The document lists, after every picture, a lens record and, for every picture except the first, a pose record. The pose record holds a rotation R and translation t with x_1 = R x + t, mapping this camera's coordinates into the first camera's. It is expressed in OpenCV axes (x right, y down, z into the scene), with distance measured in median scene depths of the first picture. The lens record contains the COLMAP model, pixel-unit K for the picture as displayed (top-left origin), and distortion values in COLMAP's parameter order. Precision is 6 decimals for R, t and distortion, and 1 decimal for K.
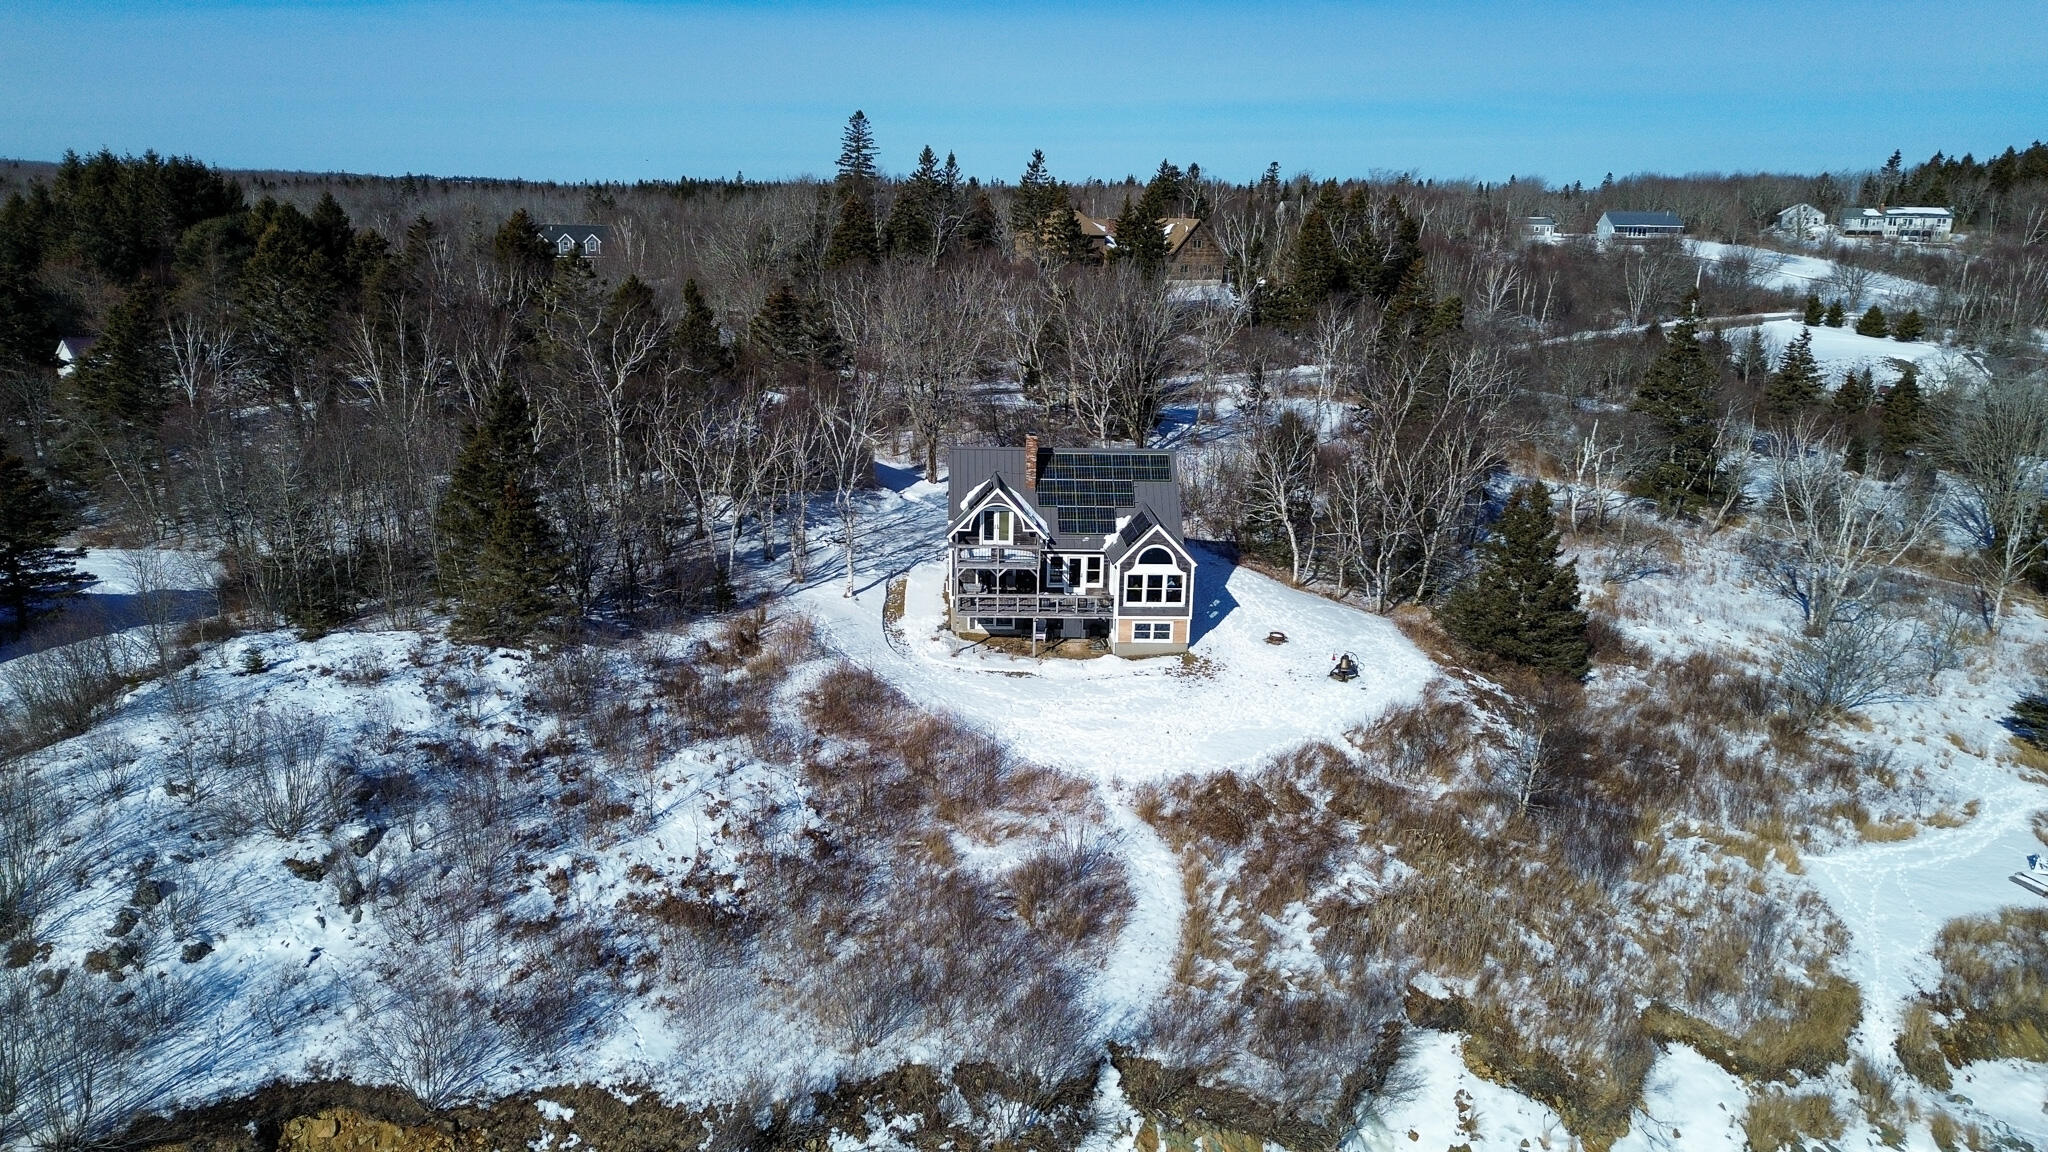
lens RADIAL K [[1370.8, 0, 1020.1], [0, 1370.8, 626.7], [0, 0, 1]] dist [0.027990, -0.003953]
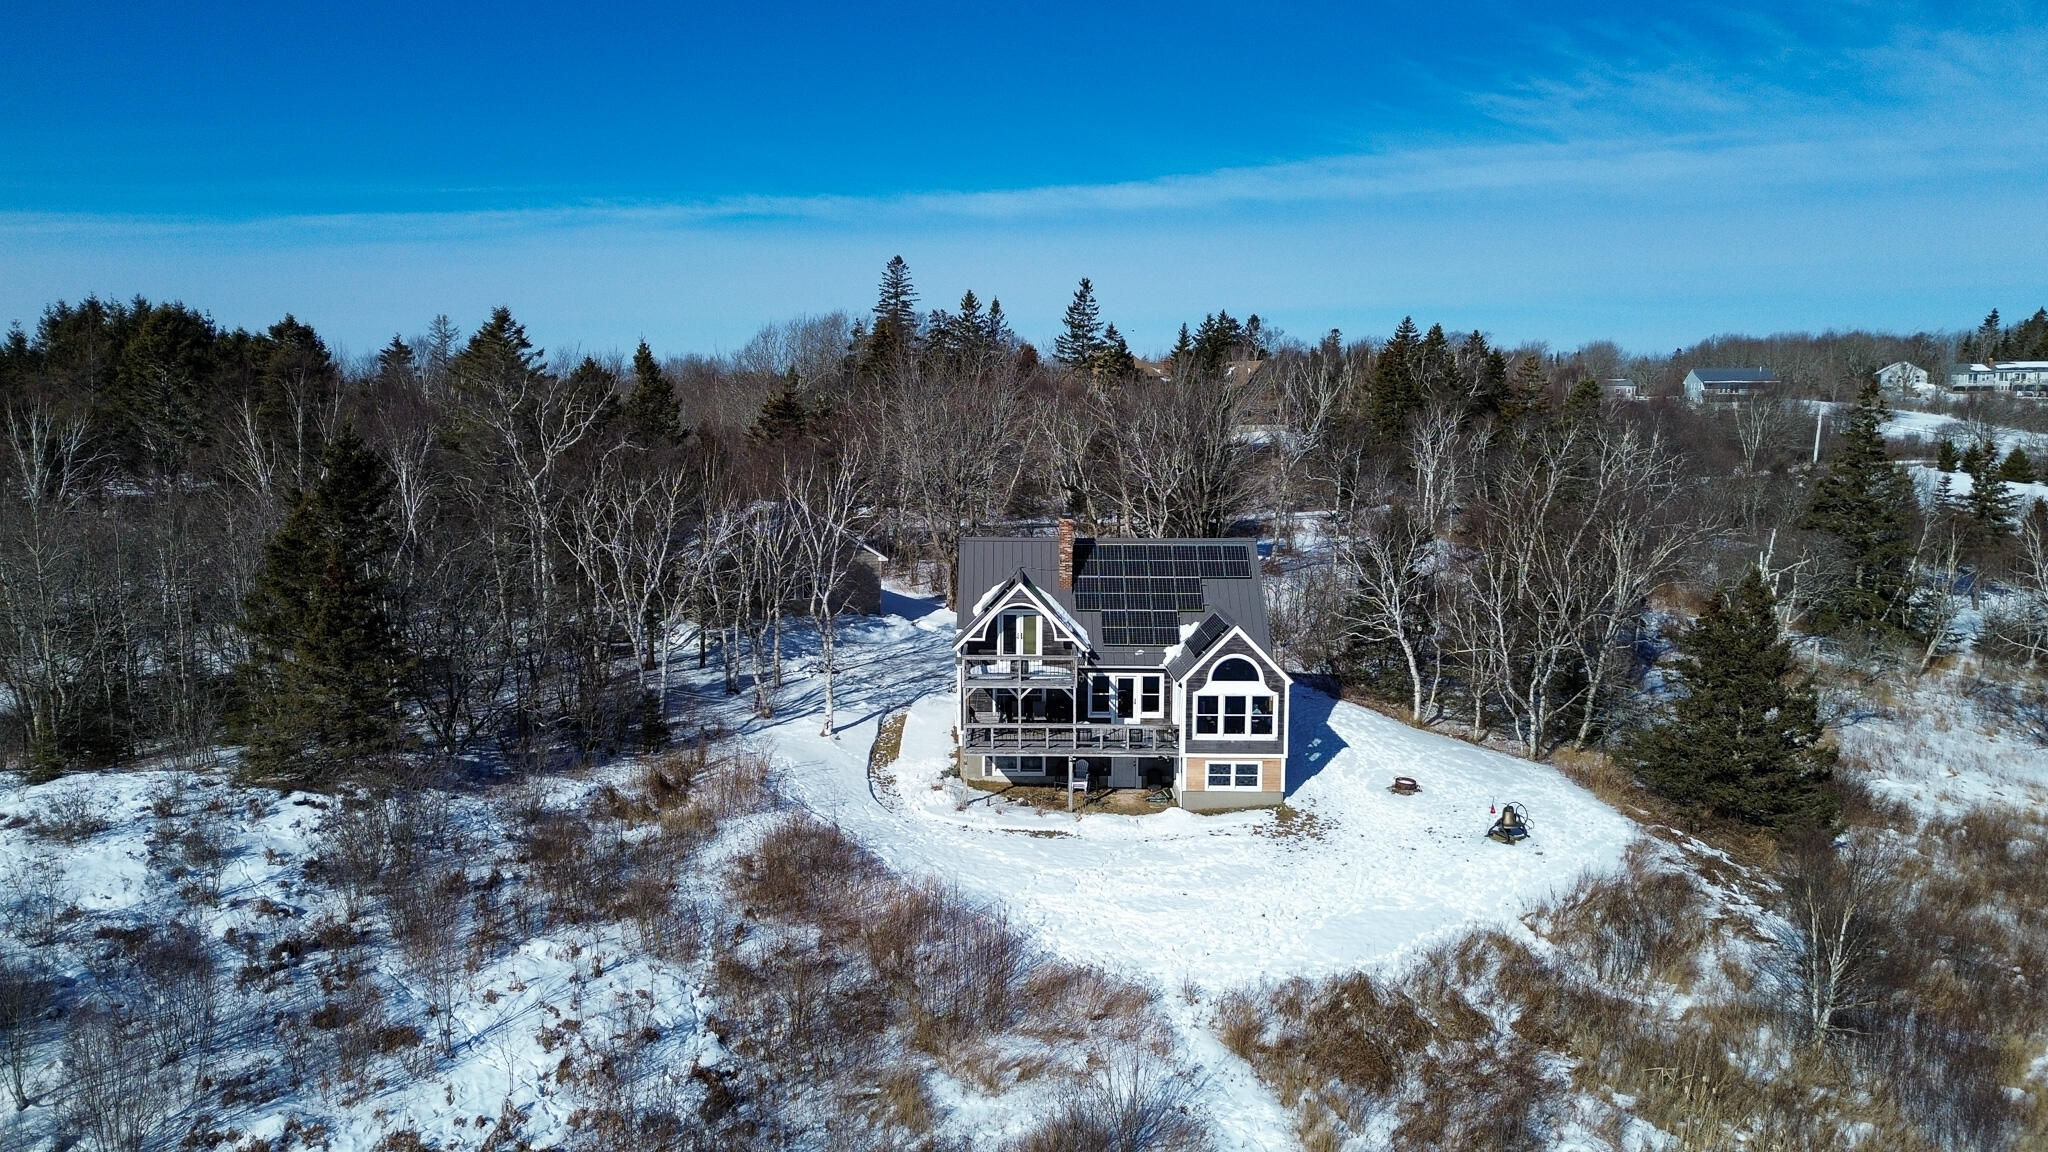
lens RADIAL K [[1459.2, 0, 1039.6], [0, 1459.2, 607.2], [0, 0, 1]] dist [0.067578, -0.061939]
pose [[0.998982, -0.010232, -0.043941, 0.029384], [0.003399, 0.988244, -0.152844, 0.033803], [0.044988, 0.152539, 0.987273, 0.221963]]
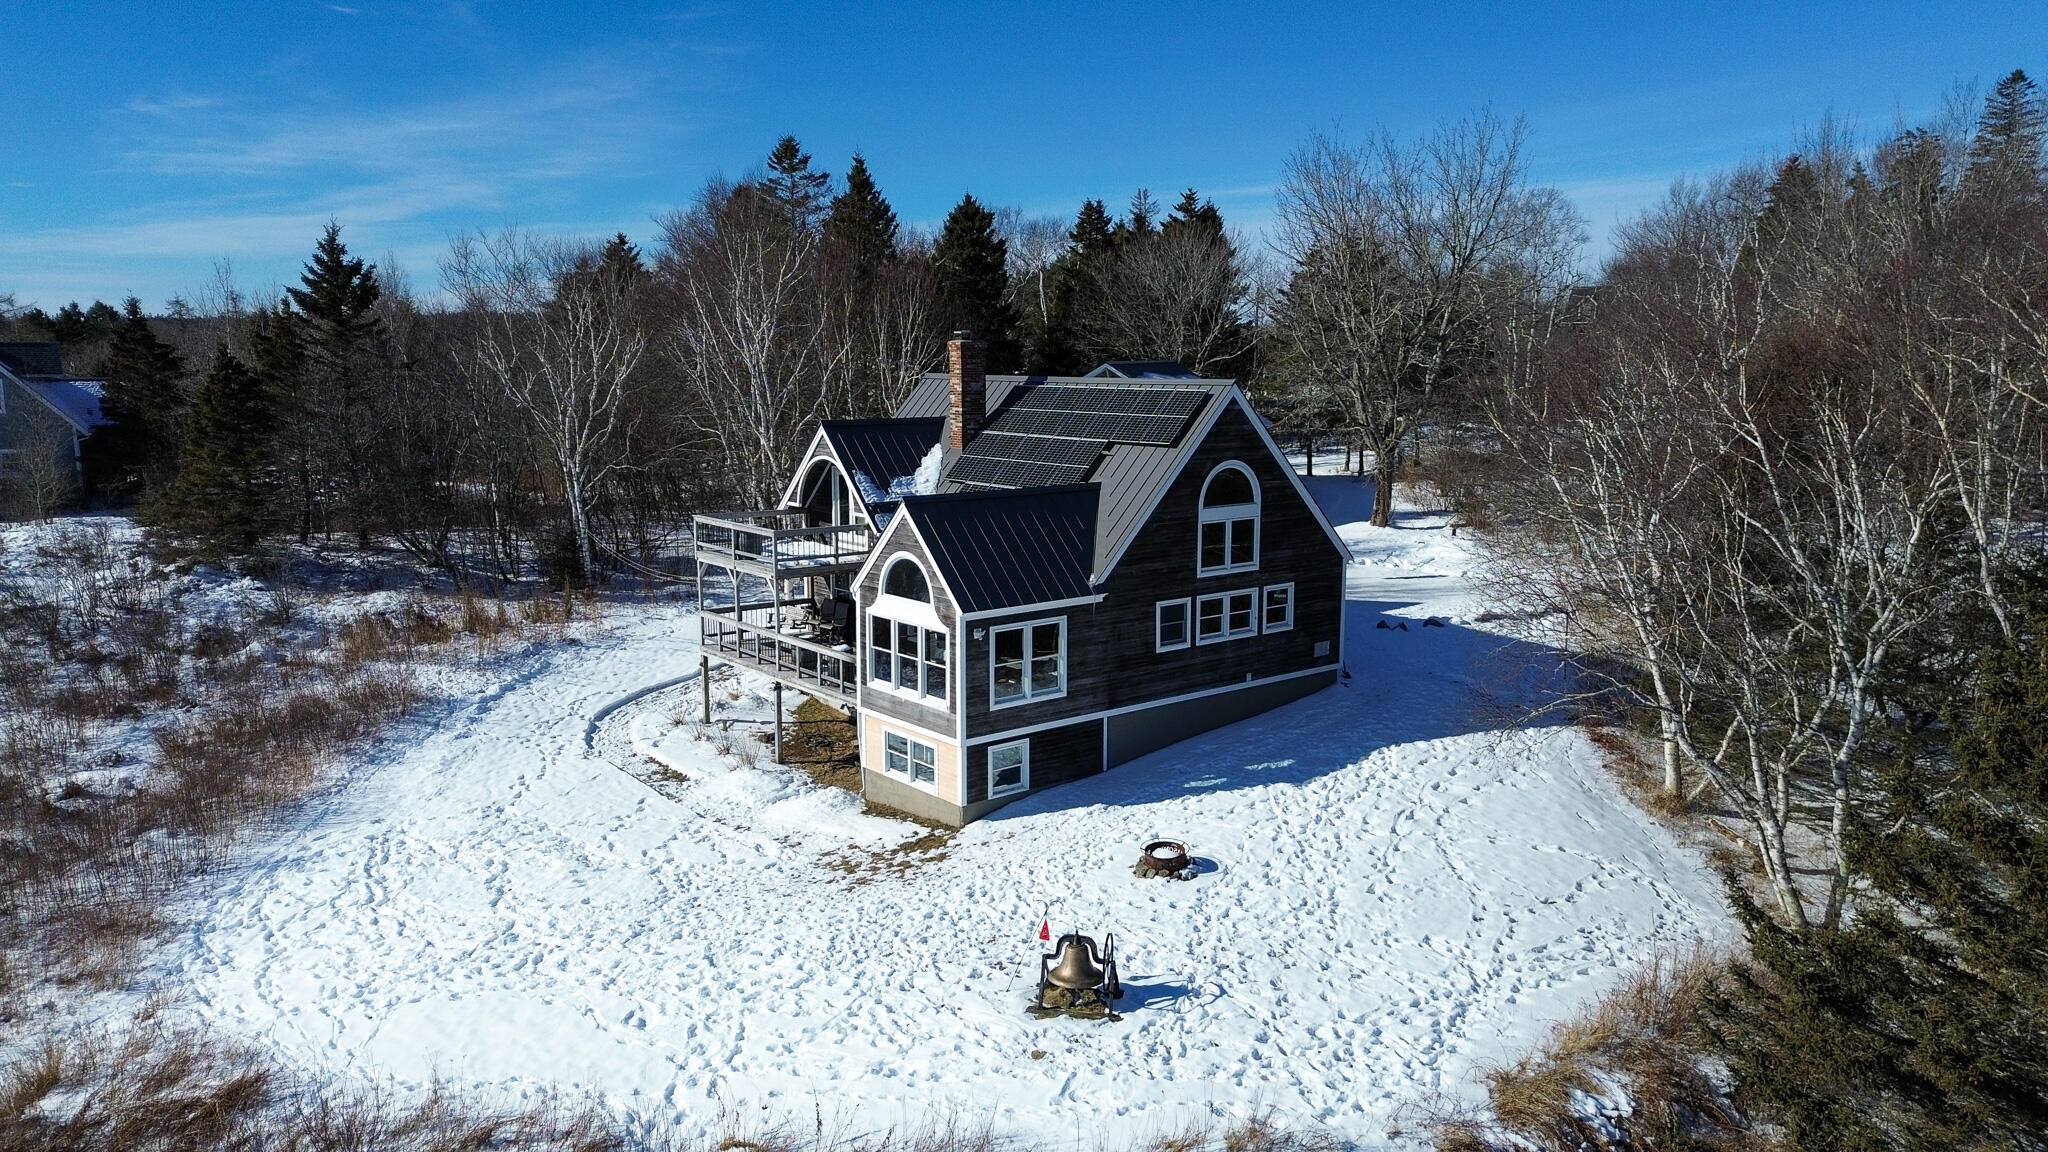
lens RADIAL K [[1459.2, 0, 1012.5], [0, 1459.2, 576.3], [0, 0, 1]] dist [0.067578, -0.061939]
pose [[0.568633, 0.103815, -0.816014, 0.482216], [-0.223480, 0.974190, -0.031792, -0.044798], [0.791652, 0.200441, 0.577157, 0.758368]]
